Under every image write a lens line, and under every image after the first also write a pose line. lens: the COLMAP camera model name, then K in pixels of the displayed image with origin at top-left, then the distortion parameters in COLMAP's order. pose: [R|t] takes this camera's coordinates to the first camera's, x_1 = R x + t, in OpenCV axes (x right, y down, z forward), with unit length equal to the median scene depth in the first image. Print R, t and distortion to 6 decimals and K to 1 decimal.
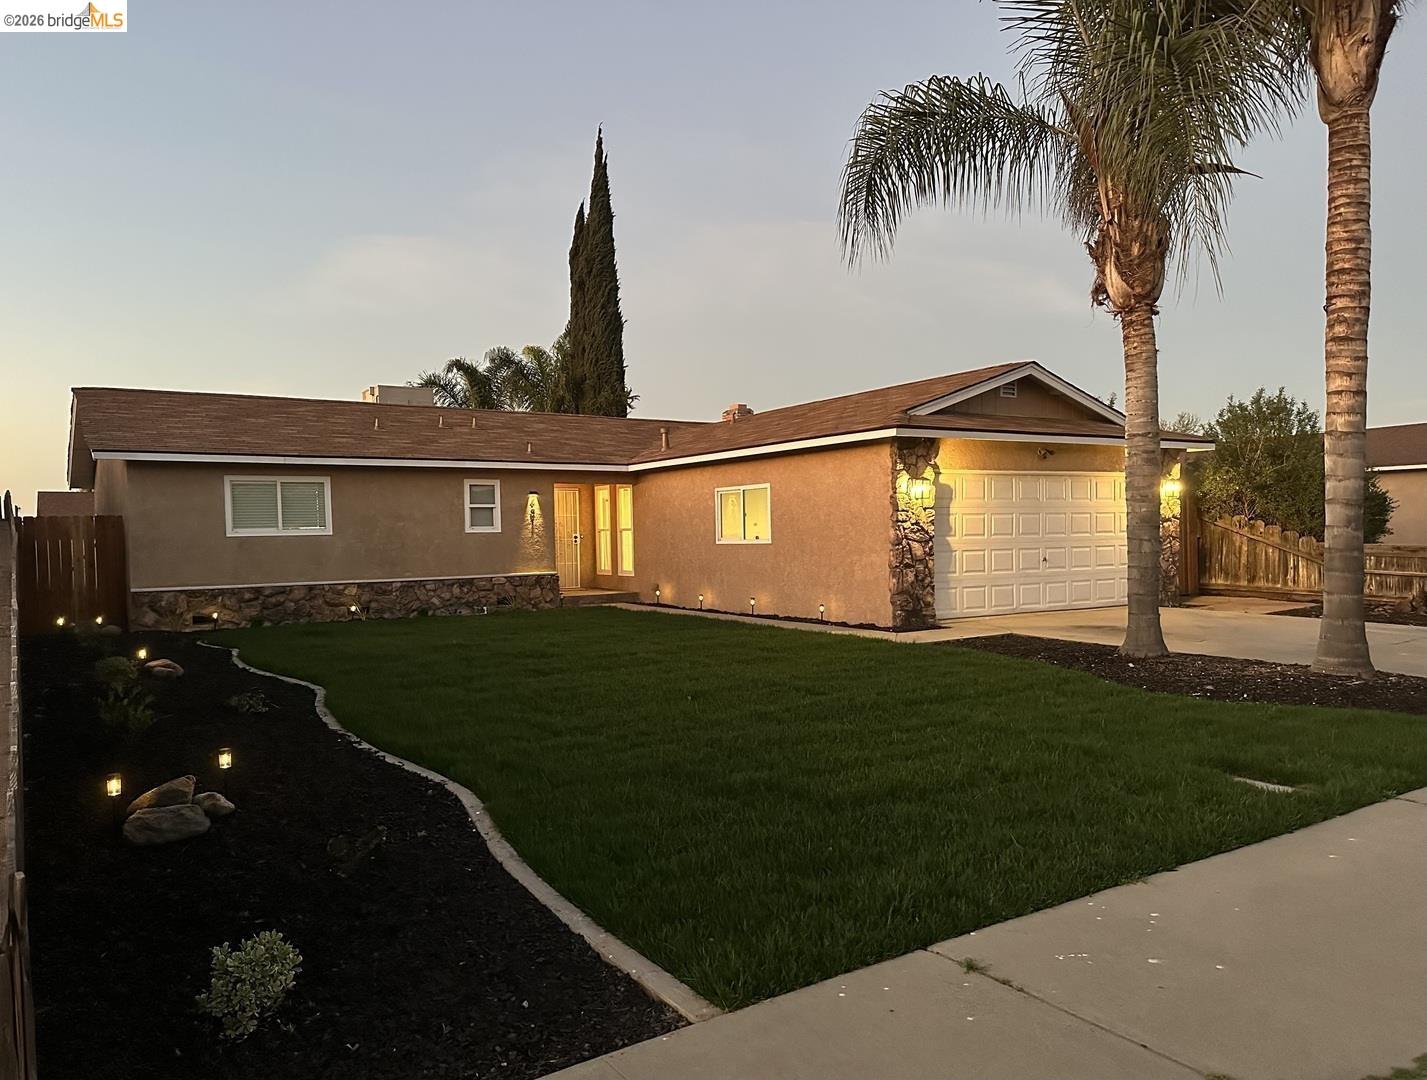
lens RADIAL K [[1042.7, 0, 706.9], [0, 1042.7, 571.7], [0, 0, 1]] dist [0.090875, -0.000289]
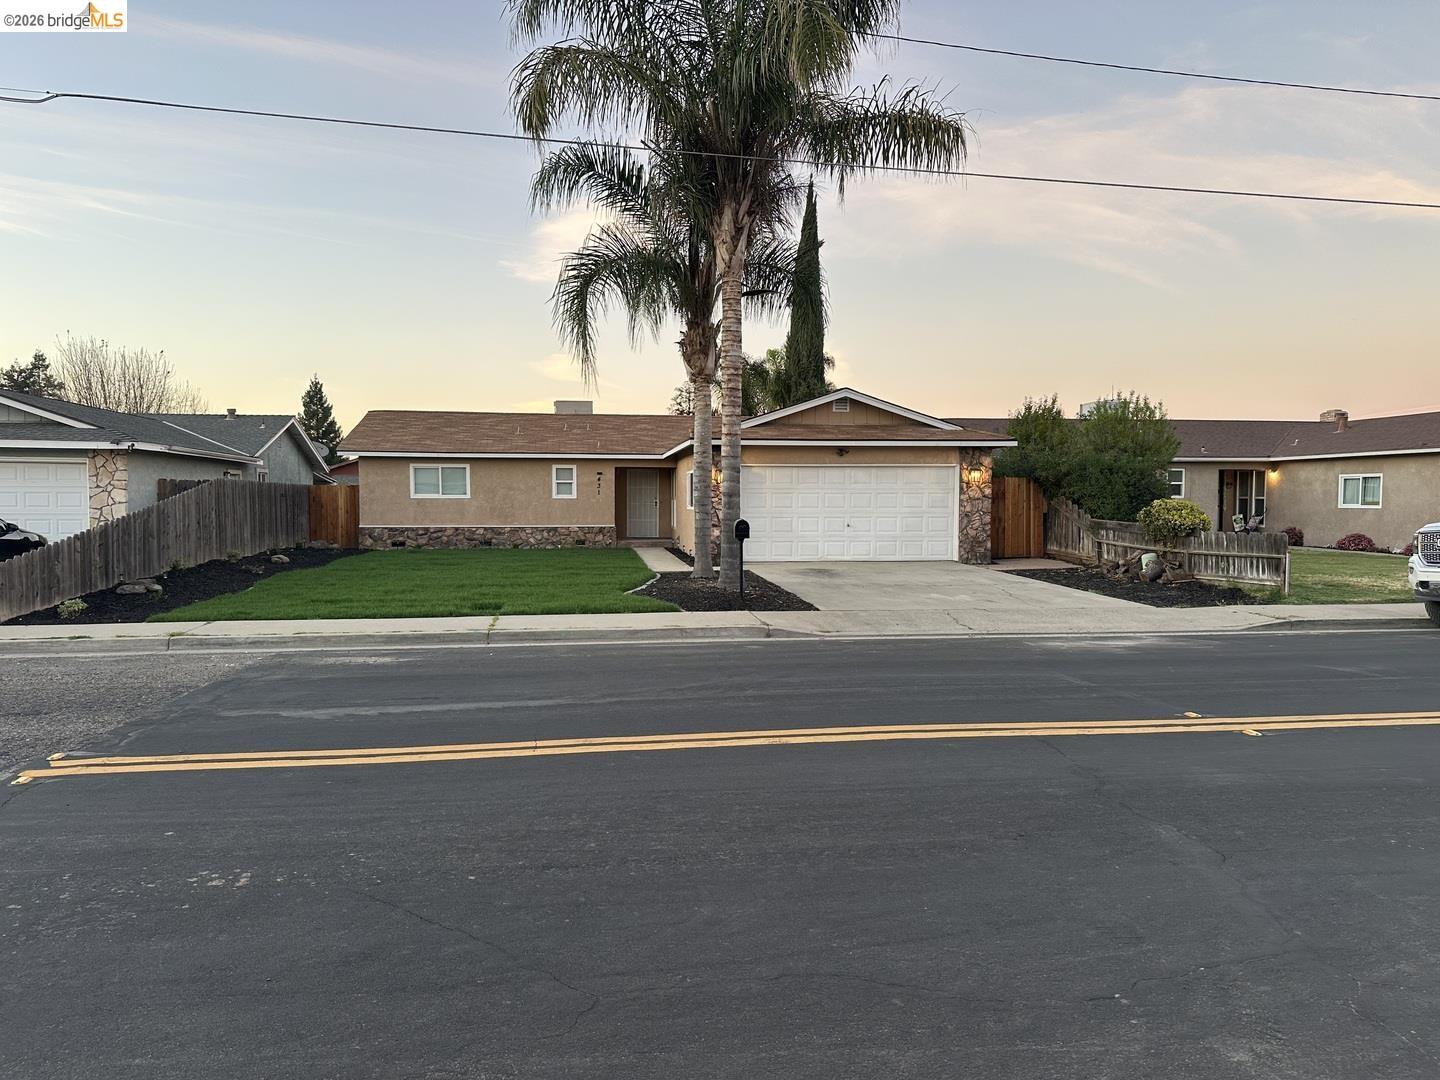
lens RADIAL K [[1026.8, 0, 728.9], [0, 1026.8, 545.3], [0, 0, 1]] dist [0.138358, -0.217445]
pose [[0.903854, 0.038652, -0.426091, 0.707474], [-0.032862, 0.999241, 0.020934, -0.007496], [0.426576, -0.004919, 0.904438, -0.312907]]
